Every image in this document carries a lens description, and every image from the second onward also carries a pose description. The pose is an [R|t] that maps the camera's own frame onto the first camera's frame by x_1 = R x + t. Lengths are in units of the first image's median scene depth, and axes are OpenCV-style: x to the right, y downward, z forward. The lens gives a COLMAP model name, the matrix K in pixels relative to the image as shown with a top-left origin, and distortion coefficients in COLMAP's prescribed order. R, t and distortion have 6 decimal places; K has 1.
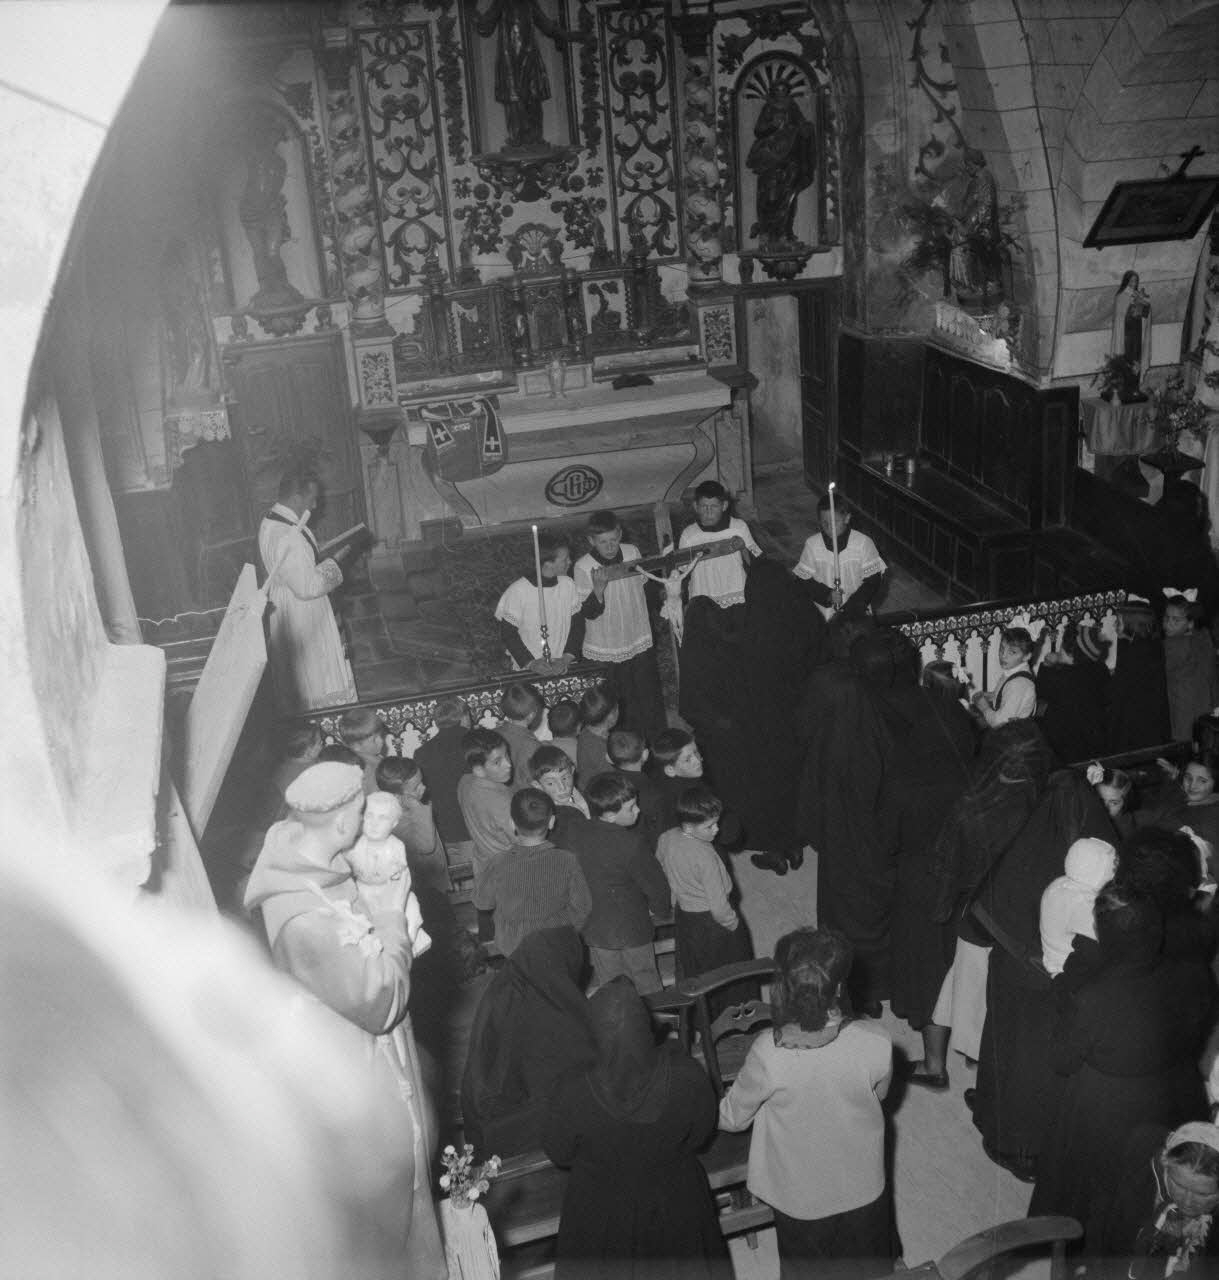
lens RADIAL K [[1675.4, 0, 609.5], [0, 1675.4, 640.0], [0, 0, 1]] dist [0.037338, -0.138116]
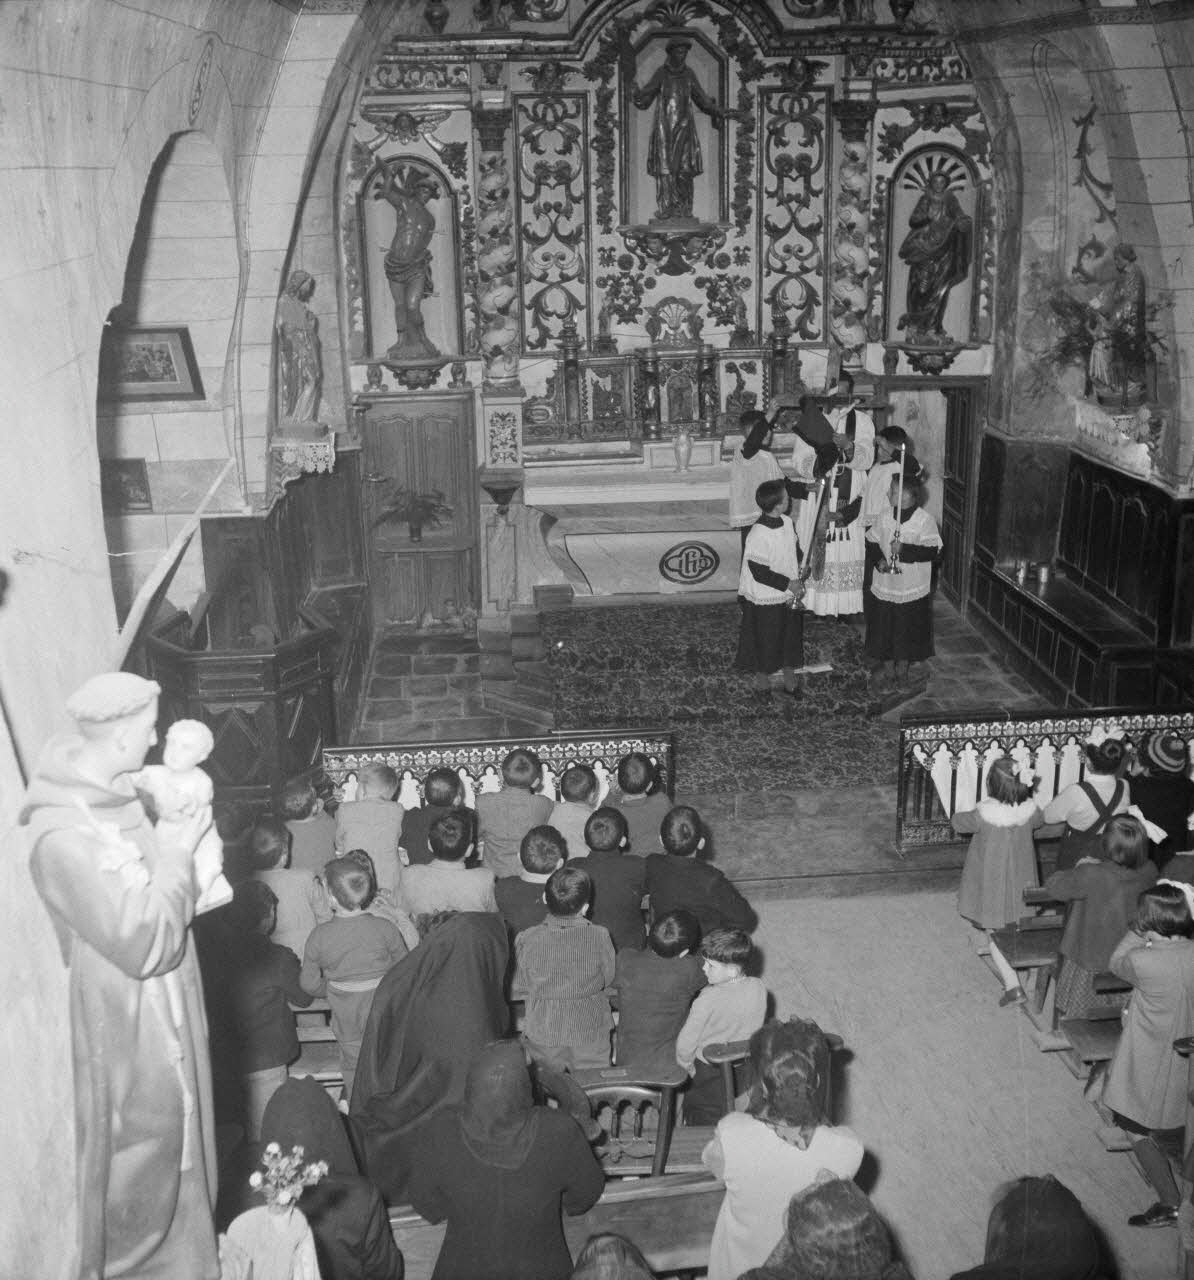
lens RADIAL K [[1671.1, 0, 597.0], [0, 1671.1, 640.0], [0, 0, 1]] dist [0.003717, -0.052130]
pose [[0.987488, 0.095107, -0.125782, 0.052942], [-0.103968, 0.992399, -0.065848, 0.022916], [0.118564, 0.078101, 0.989870, 0.032901]]
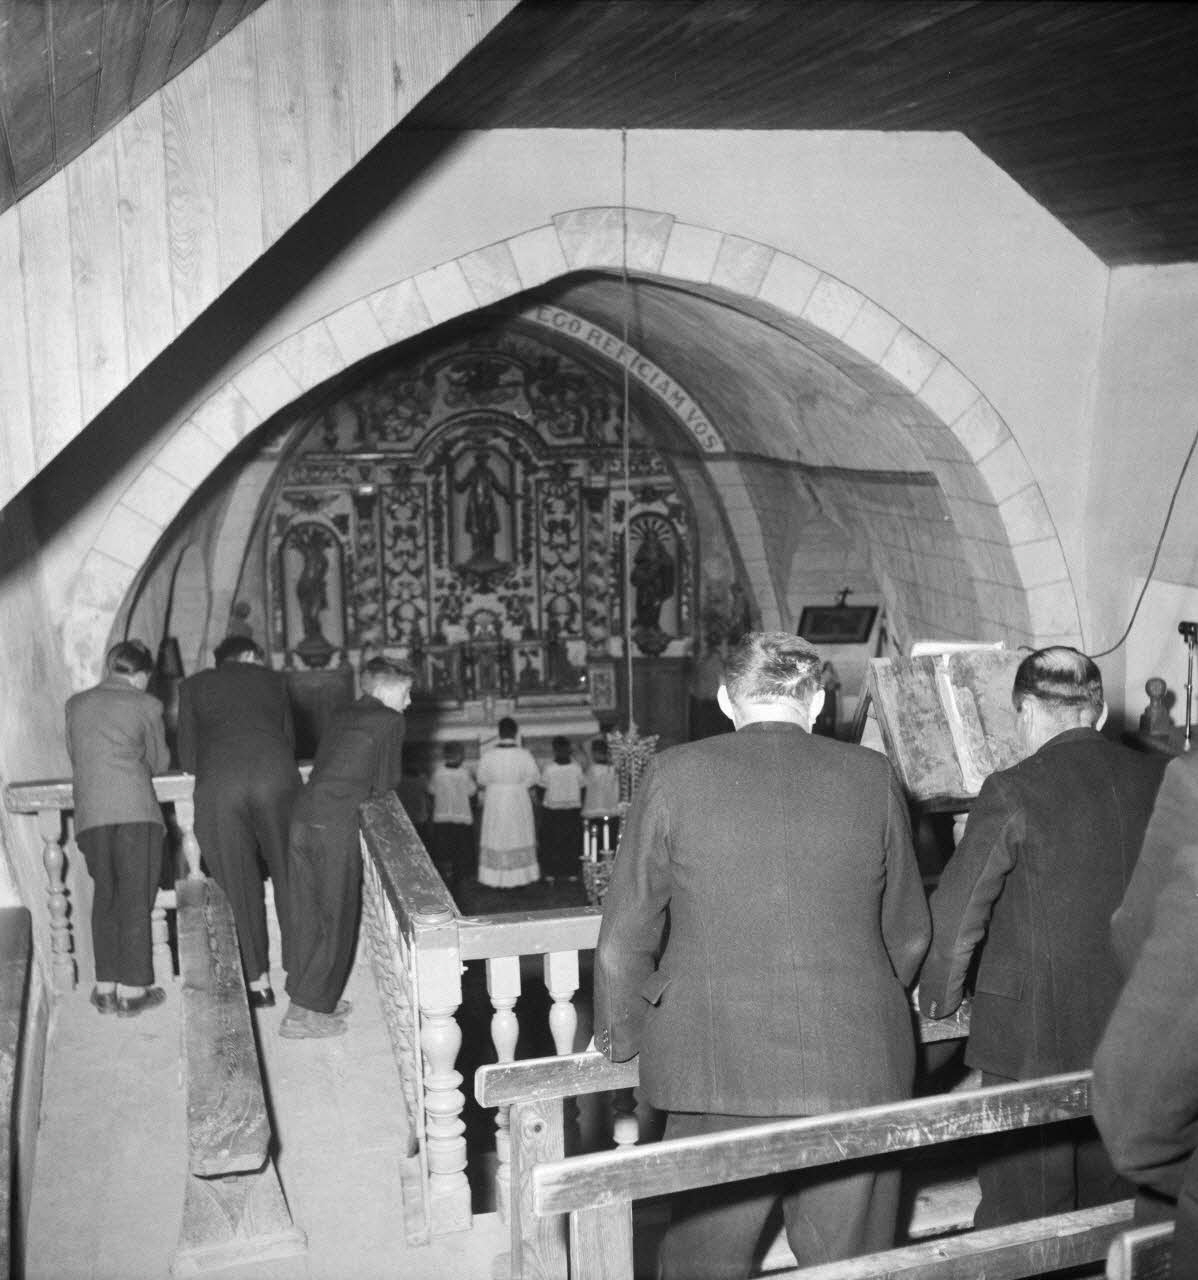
lens RADIAL K [[1671.1, 0, 599.0], [0, 1671.1, 640.0], [0, 0, 1]] dist [0.003717, -0.052130]
pose [[0.993333, 0.067671, -0.093329, 0.205174], [-0.087139, 0.970790, -0.223548, 0.113972], [0.075475, 0.230190, 0.970214, -0.475106]]
